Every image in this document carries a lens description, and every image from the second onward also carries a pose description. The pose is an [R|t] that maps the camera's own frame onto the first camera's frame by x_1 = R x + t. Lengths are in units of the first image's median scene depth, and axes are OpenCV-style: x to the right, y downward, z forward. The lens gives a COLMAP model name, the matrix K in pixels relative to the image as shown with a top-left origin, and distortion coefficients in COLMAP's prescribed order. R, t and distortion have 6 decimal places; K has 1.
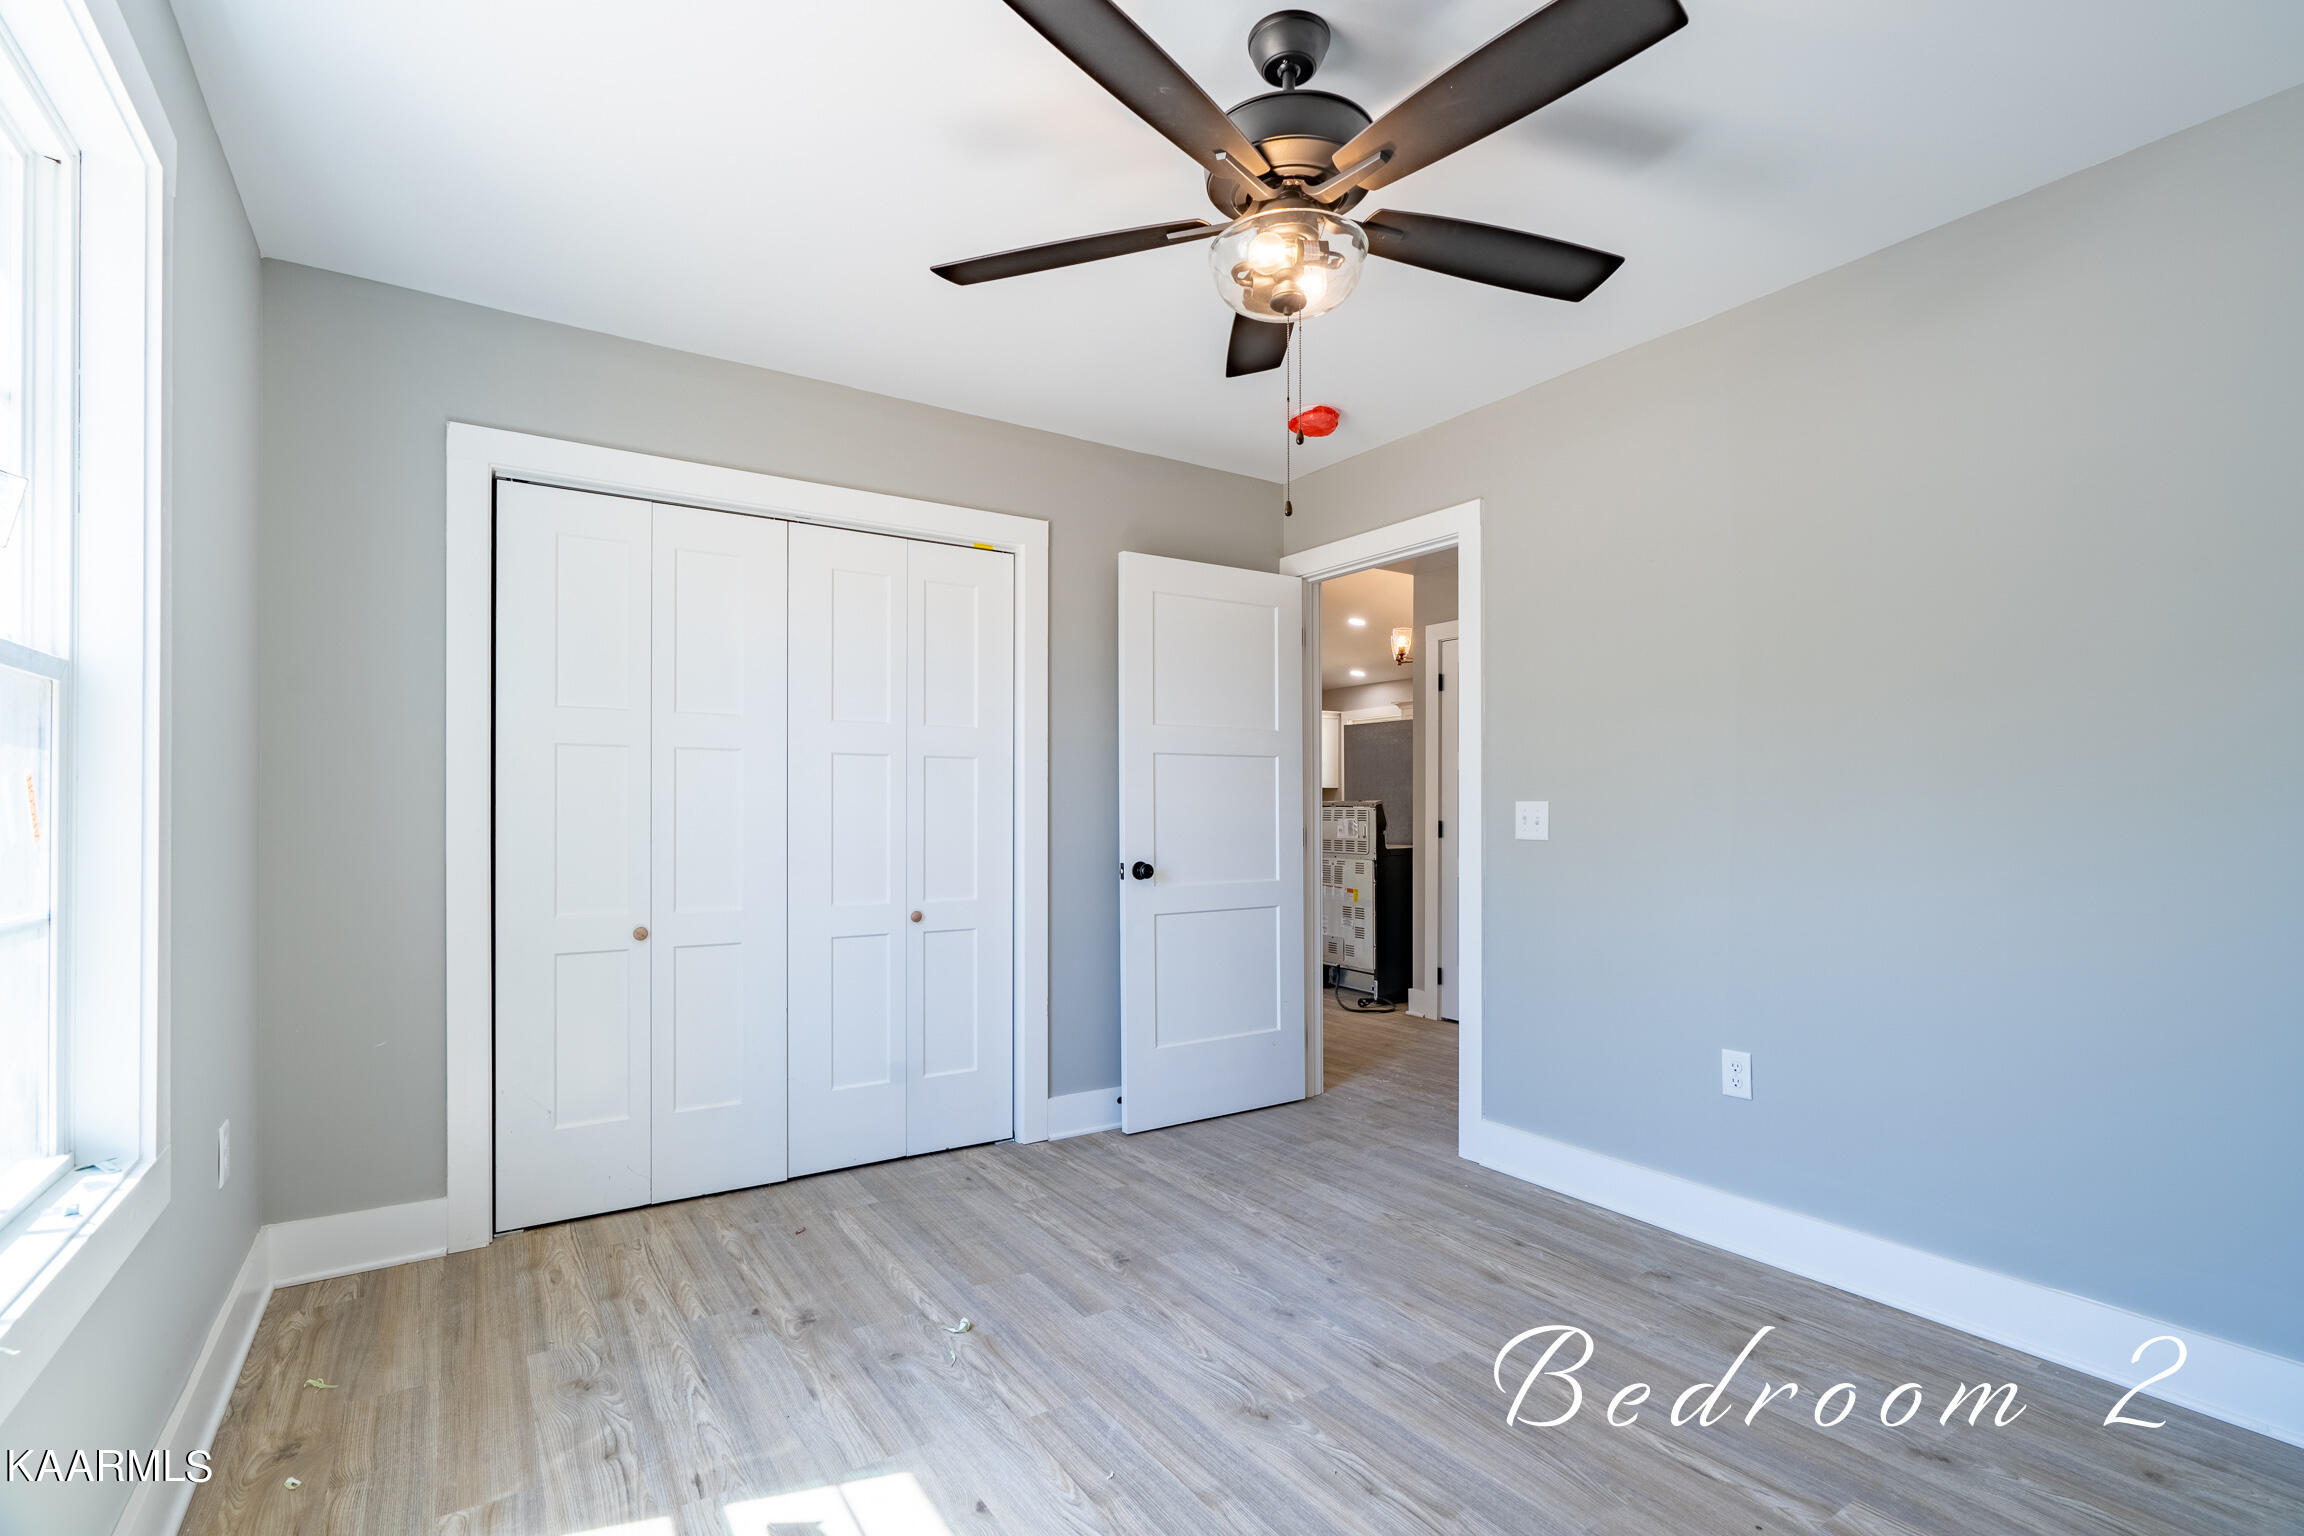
lens RADIAL K [[1029.9, 0, 1143.5], [0, 1029.9, 815.3], [0, 0, 1]] dist [0.001940, 0.000054]
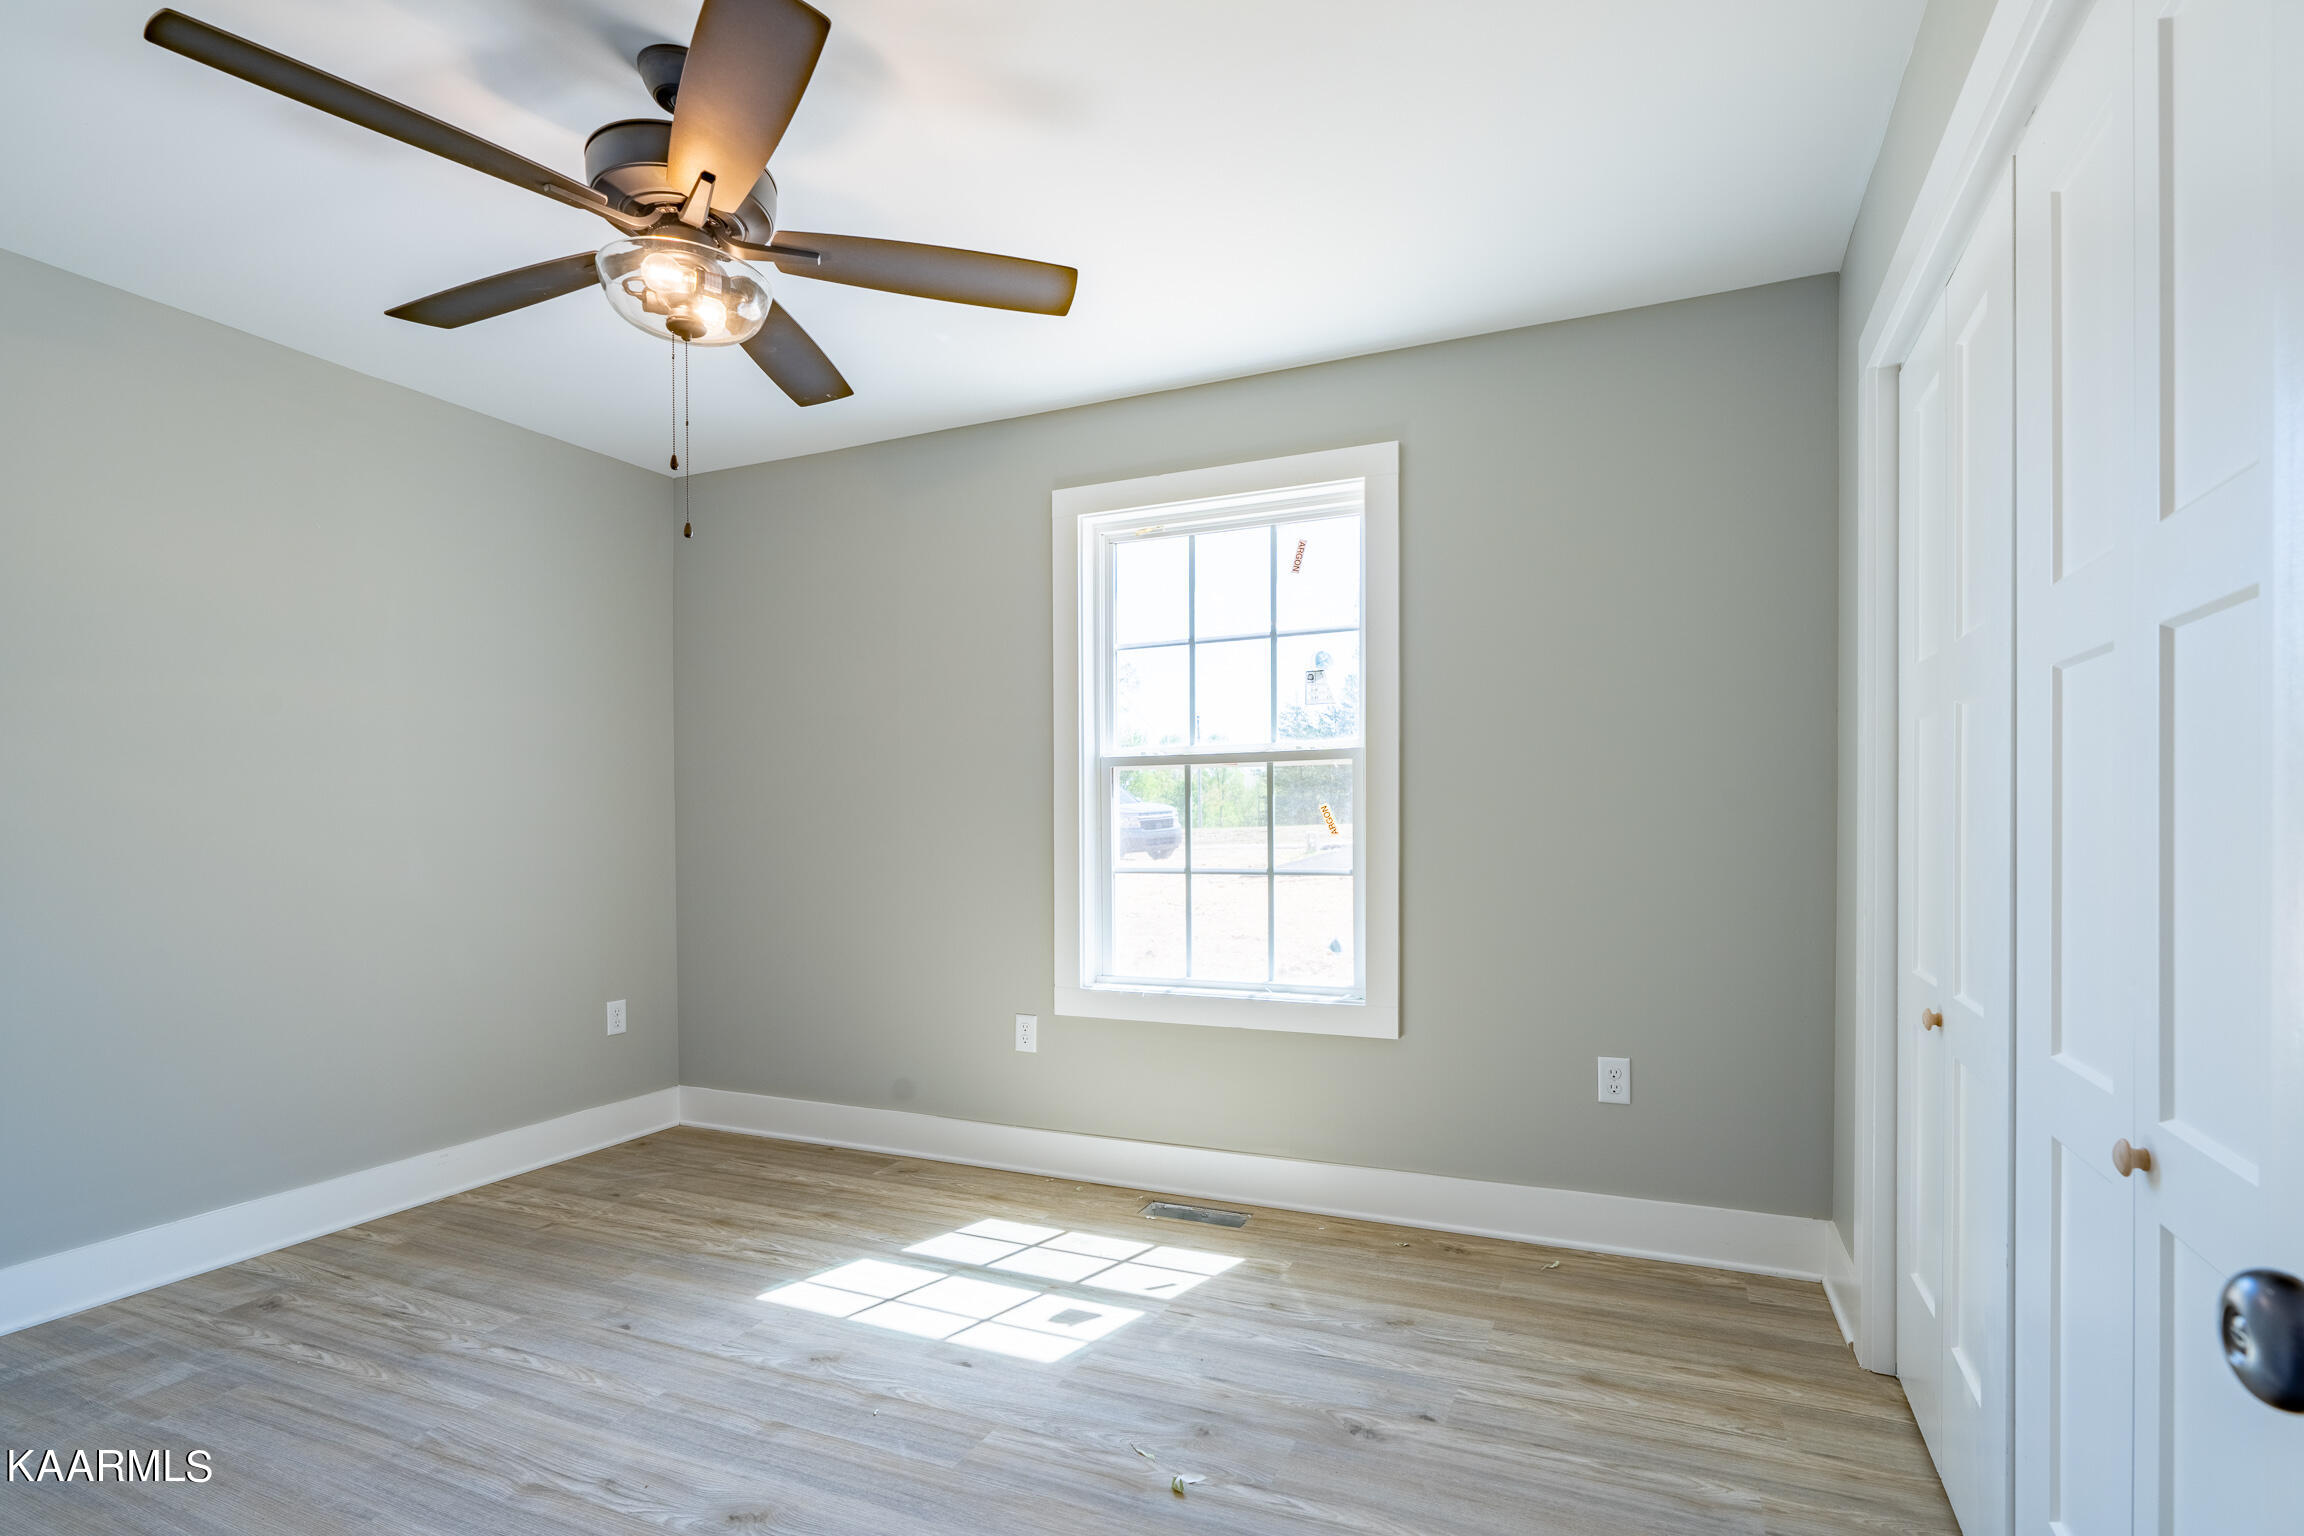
lens RADIAL K [[1029.9, 0, 1143.5], [0, 1029.9, 815.3], [0, 0, 1]] dist [0.001940, 0.000054]
pose [[-0.831708, 0.002467, -0.555208, 0.299488], [0.005981, 0.999972, -0.004516, 0.019429], [0.555181, -0.007077, -0.831699, 1.851956]]
